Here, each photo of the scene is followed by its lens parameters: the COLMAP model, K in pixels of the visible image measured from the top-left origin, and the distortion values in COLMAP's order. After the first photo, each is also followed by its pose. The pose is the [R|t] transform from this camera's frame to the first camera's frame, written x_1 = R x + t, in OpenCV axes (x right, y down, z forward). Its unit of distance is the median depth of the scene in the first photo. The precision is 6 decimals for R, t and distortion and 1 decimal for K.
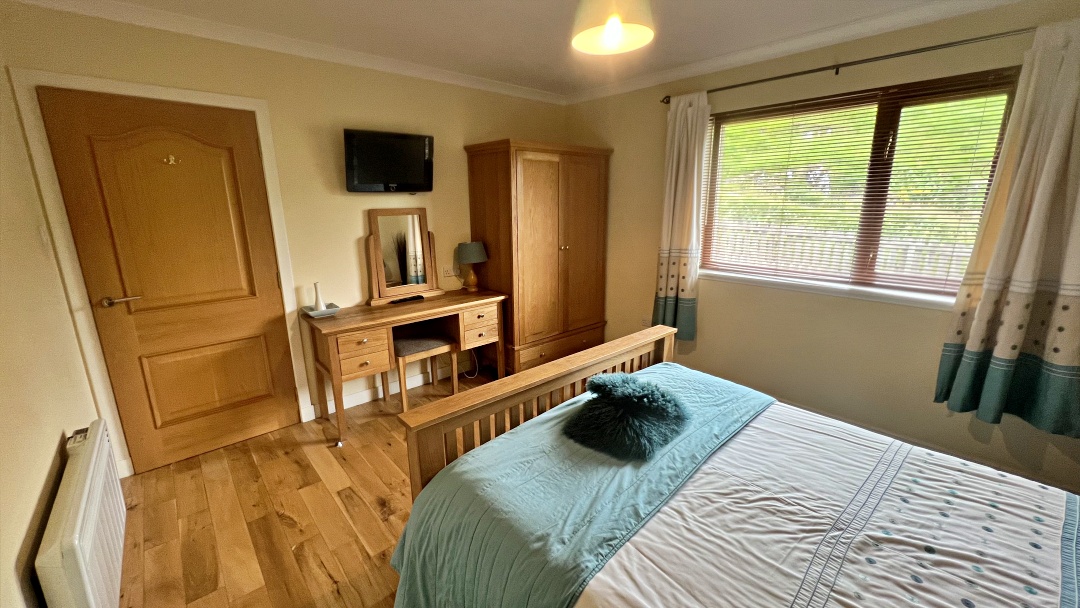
lens RADIAL K [[432.1, 0, 540.0], [0, 432.1, 304.0], [0, 0, 1]] dist [-0.000618, -0.000010]
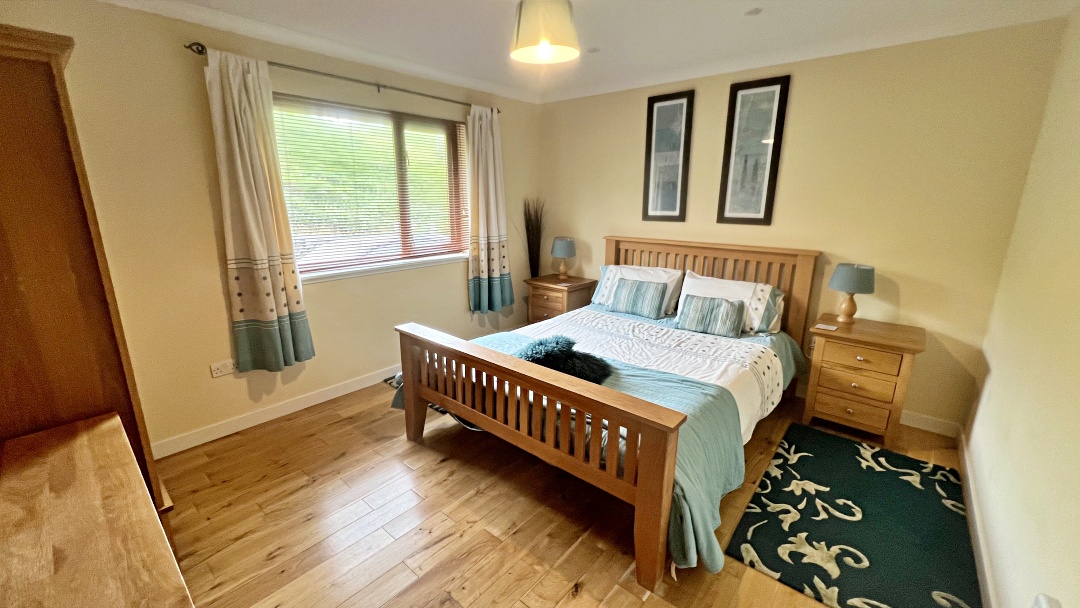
lens RADIAL K [[432.1, 0, 540.0], [0, 432.1, 304.0], [0, 0, 1]] dist [-0.000618, -0.000010]
pose [[-0.136475, -0.232233, 0.963038, -0.810092], [0.233296, 0.937258, 0.259077, -0.207097], [-0.962781, 0.260030, -0.073733, 0.936482]]
